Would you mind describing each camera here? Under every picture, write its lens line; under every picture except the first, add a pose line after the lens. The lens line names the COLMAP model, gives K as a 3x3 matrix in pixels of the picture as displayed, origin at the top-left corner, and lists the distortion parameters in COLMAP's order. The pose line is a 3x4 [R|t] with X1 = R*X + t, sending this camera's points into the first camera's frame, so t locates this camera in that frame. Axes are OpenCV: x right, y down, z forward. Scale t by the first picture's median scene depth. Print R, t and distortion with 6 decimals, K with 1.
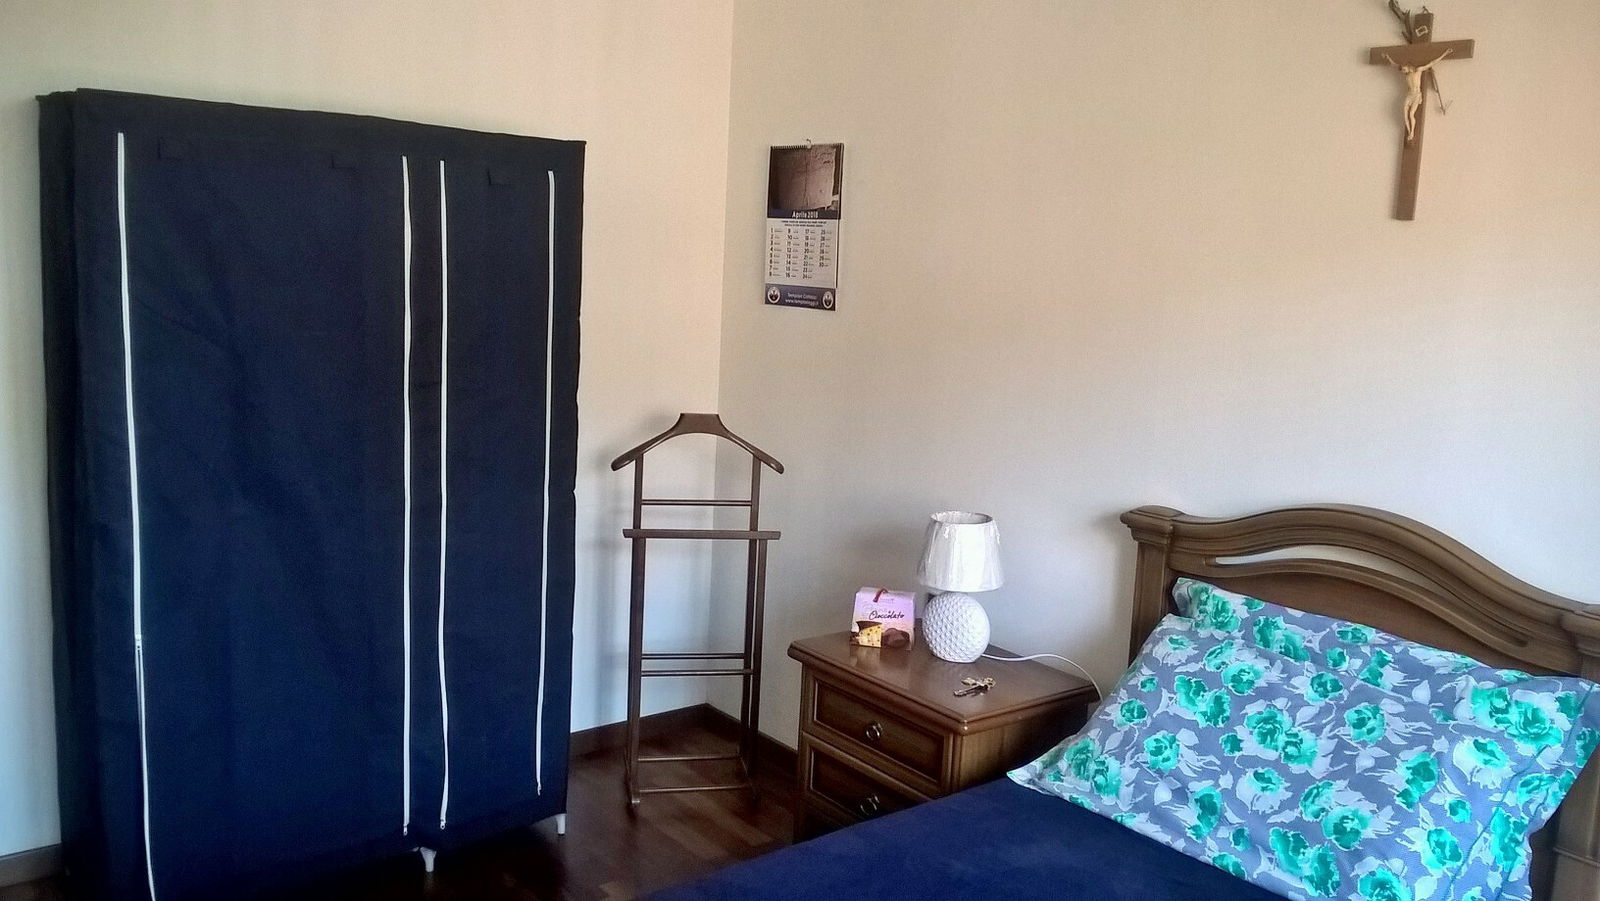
lens RADIAL K [[1296.1, 0, 800.0], [0, 1296.1, 450.5], [0, 0, 1]] dist [-0.003209, -0.003443]
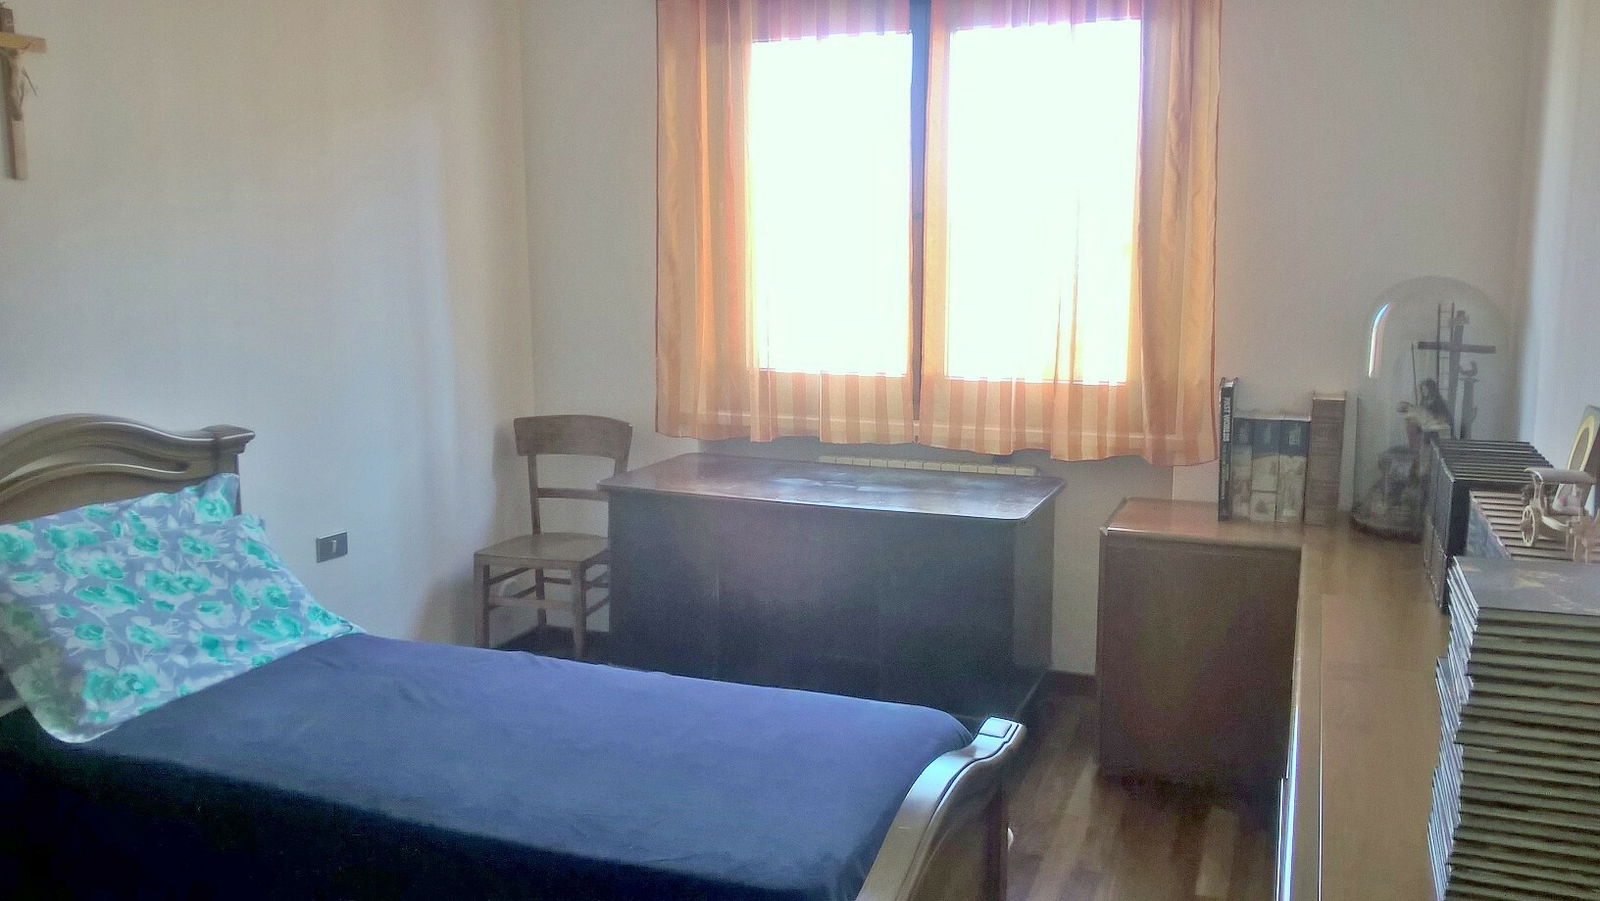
lens RADIAL K [[1296.1, 0, 800.0], [0, 1296.1, 450.5], [0, 0, 1]] dist [-0.003209, -0.003443]
pose [[-0.495778, -0.187223, 0.848028, -1.023823], [0.105389, 0.956298, 0.272739, -0.197311], [-0.862031, 0.224591, -0.454381, 1.028390]]
